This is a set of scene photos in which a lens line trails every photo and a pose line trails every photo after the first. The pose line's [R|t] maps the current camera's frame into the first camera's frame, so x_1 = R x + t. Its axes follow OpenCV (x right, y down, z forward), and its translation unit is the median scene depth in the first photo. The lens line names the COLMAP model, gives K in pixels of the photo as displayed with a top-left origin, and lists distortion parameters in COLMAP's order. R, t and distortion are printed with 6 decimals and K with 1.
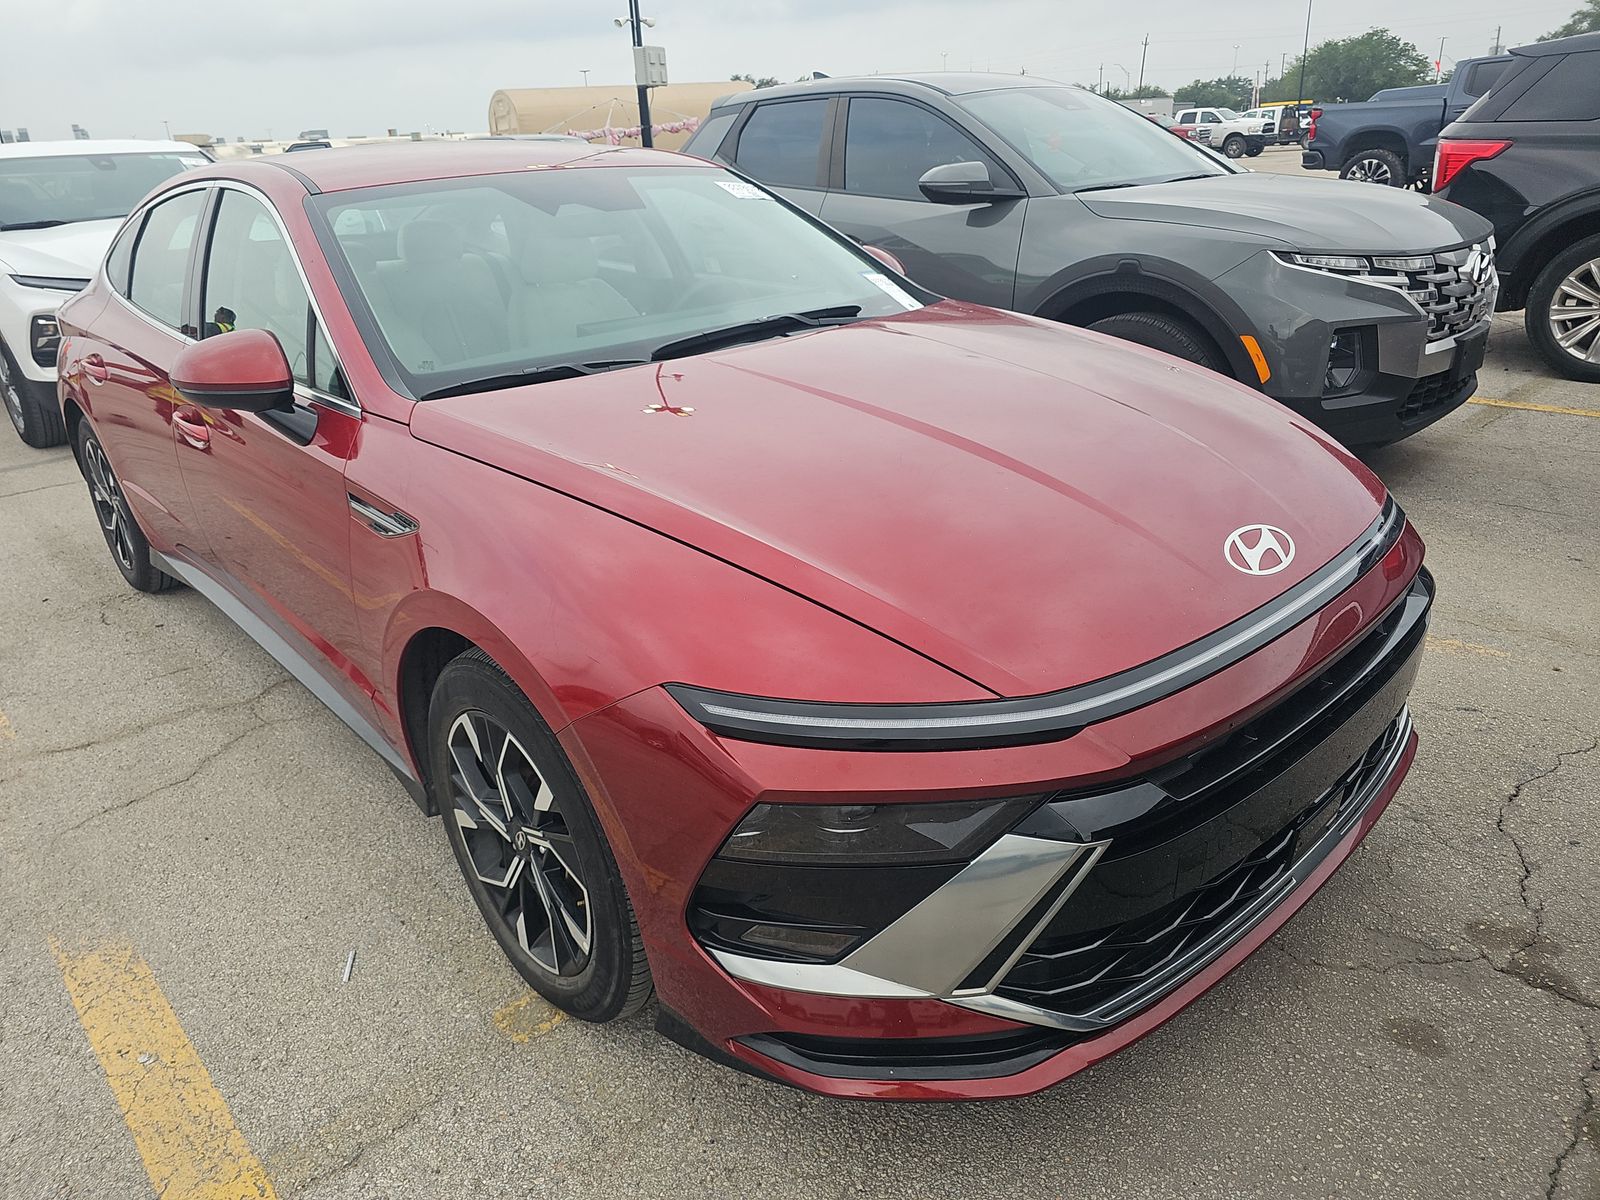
lens RADIAL K [[1054.2, 0, 771.0], [0, 1054.2, 586.6], [0, 0, 1]] dist [0.023807, -0.012369]
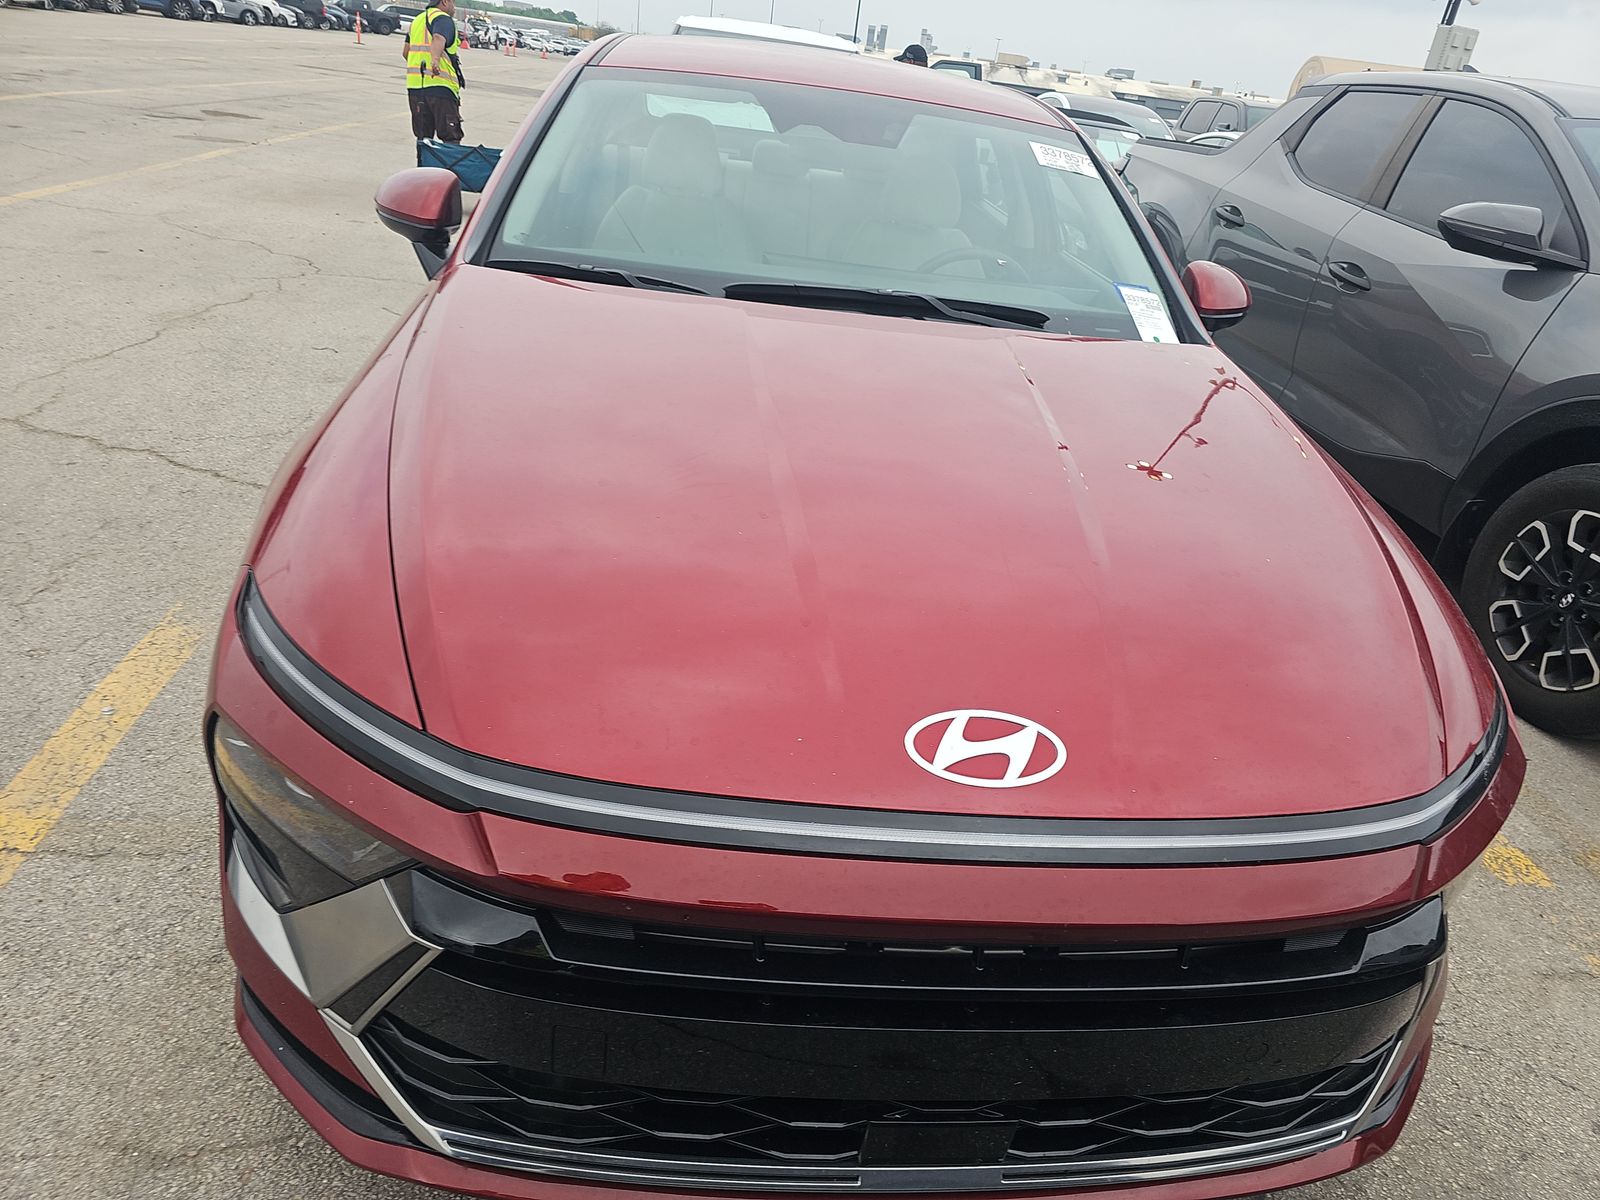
lens RADIAL K [[1054.2, 0, 814.4], [0, 1054.2, 600.8], [0, 0, 1]] dist [0.023807, -0.012369]
pose [[0.792759, 0.398971, -0.460821, 0.480463], [-0.376487, 0.915071, 0.144577, -0.133581], [0.479366, 0.058879, 0.875638, 0.245405]]
